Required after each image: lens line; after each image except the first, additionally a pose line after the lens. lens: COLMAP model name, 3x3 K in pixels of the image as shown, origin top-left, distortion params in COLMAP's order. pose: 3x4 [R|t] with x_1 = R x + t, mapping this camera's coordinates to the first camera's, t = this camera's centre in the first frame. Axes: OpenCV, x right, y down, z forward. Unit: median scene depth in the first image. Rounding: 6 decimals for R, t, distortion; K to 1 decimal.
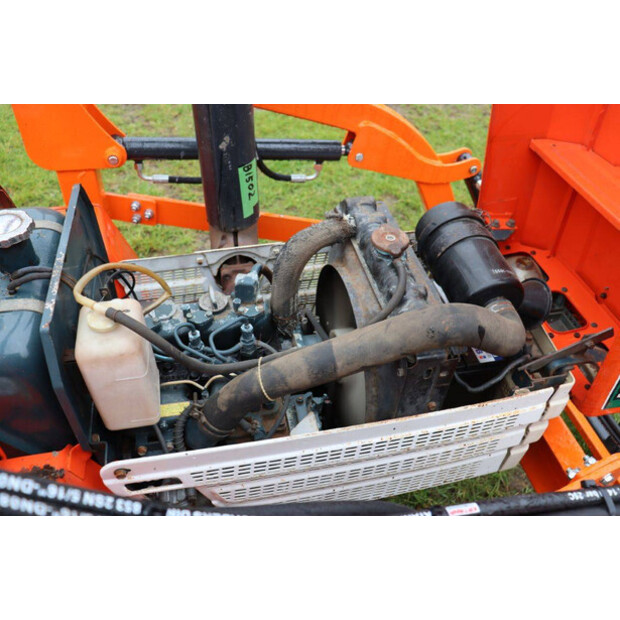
lens RADIAL K [[527.1, 0, 308.1], [0, 527.1, 301.9], [0, 0, 1]] dist [-0.180951, 0.181937]
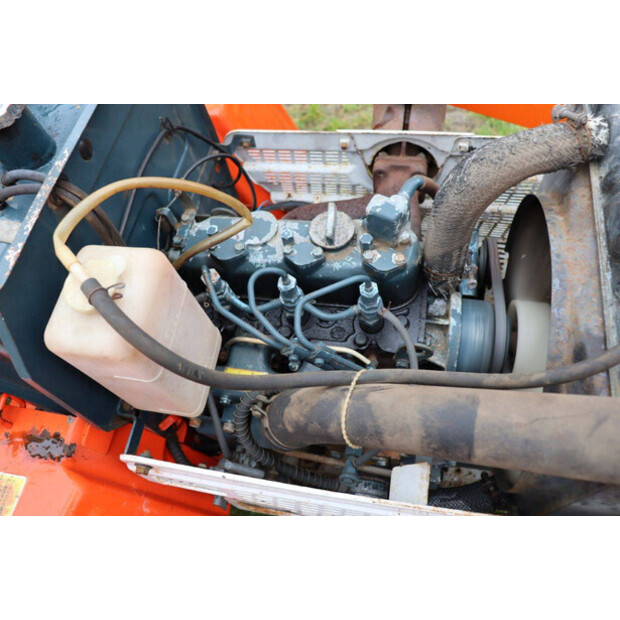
lens RADIAL K [[527.1, 0, 308.1], [0, 527.1, 301.9], [0, 0, 1]] dist [-0.180951, 0.181937]
pose [[0.907930, 0.253303, -0.333916, 0.028444], [-0.129141, 0.927018, 0.352081, -0.141191], [0.398730, -0.276543, 0.874379, 0.407833]]
